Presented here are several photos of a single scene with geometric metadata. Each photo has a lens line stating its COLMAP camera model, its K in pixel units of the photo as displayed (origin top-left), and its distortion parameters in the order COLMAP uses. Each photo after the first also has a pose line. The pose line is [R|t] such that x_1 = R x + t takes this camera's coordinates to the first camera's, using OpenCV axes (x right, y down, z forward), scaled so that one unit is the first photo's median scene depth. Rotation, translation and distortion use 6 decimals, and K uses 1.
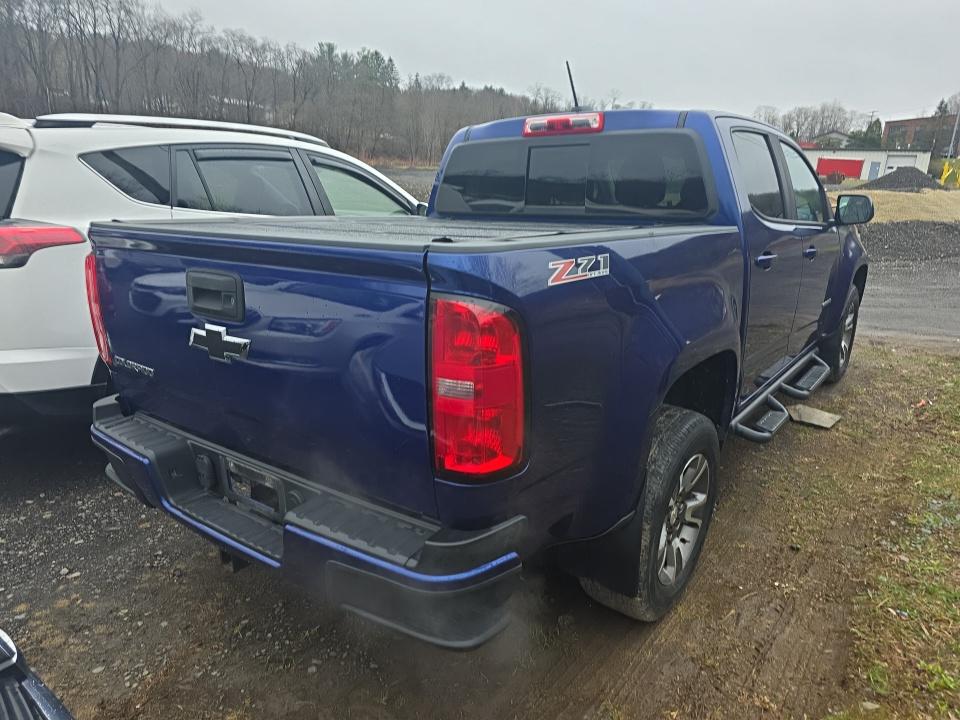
lens RADIAL K [[630.1, 0, 482.2], [0, 630.1, 373.1], [0, 0, 1]] dist [0.041918, -0.005214]
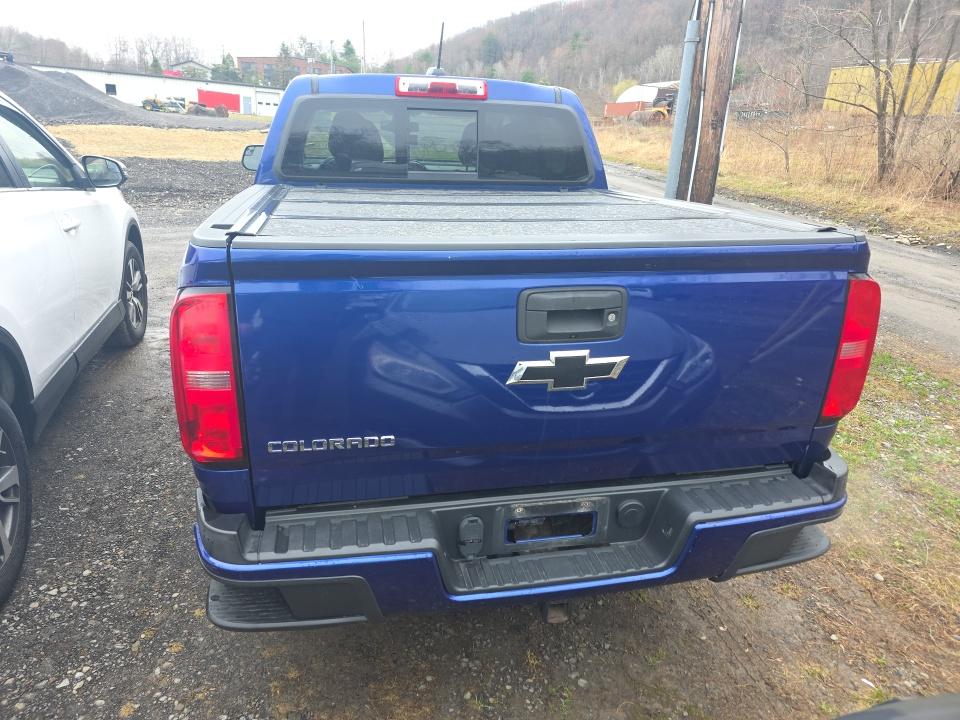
lens RADIAL K [[636.0, 0, 467.1], [0, 636.0, 349.2], [0, 0, 1]] dist [0.046255, -0.026172]
pose [[0.667794, -0.223005, 0.710155, -0.965435], [0.176620, 0.974291, 0.139865, -0.190376], [-0.723088, 0.032027, 0.690013, 0.442176]]
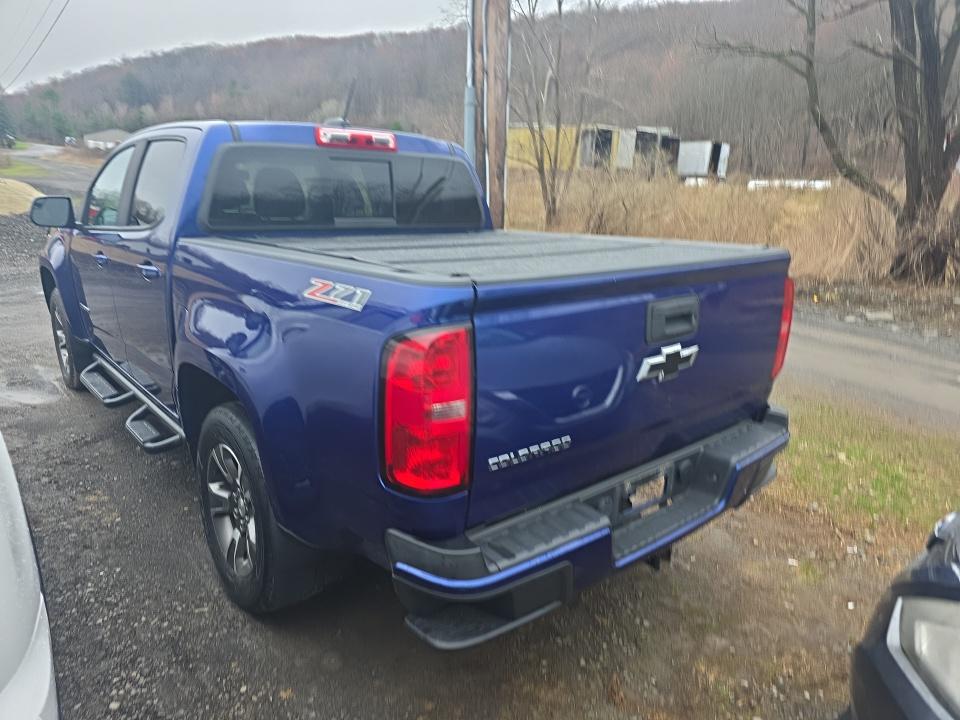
lens RADIAL K [[630.1, 0, 482.2], [0, 630.1, 373.1], [0, 0, 1]] dist [0.041918, -0.005214]
pose [[0.239901, -0.265811, 0.933698, -1.323573], [0.244166, 0.947389, 0.206973, -0.292339], [-0.939591, 0.178324, 0.292182, 0.860882]]
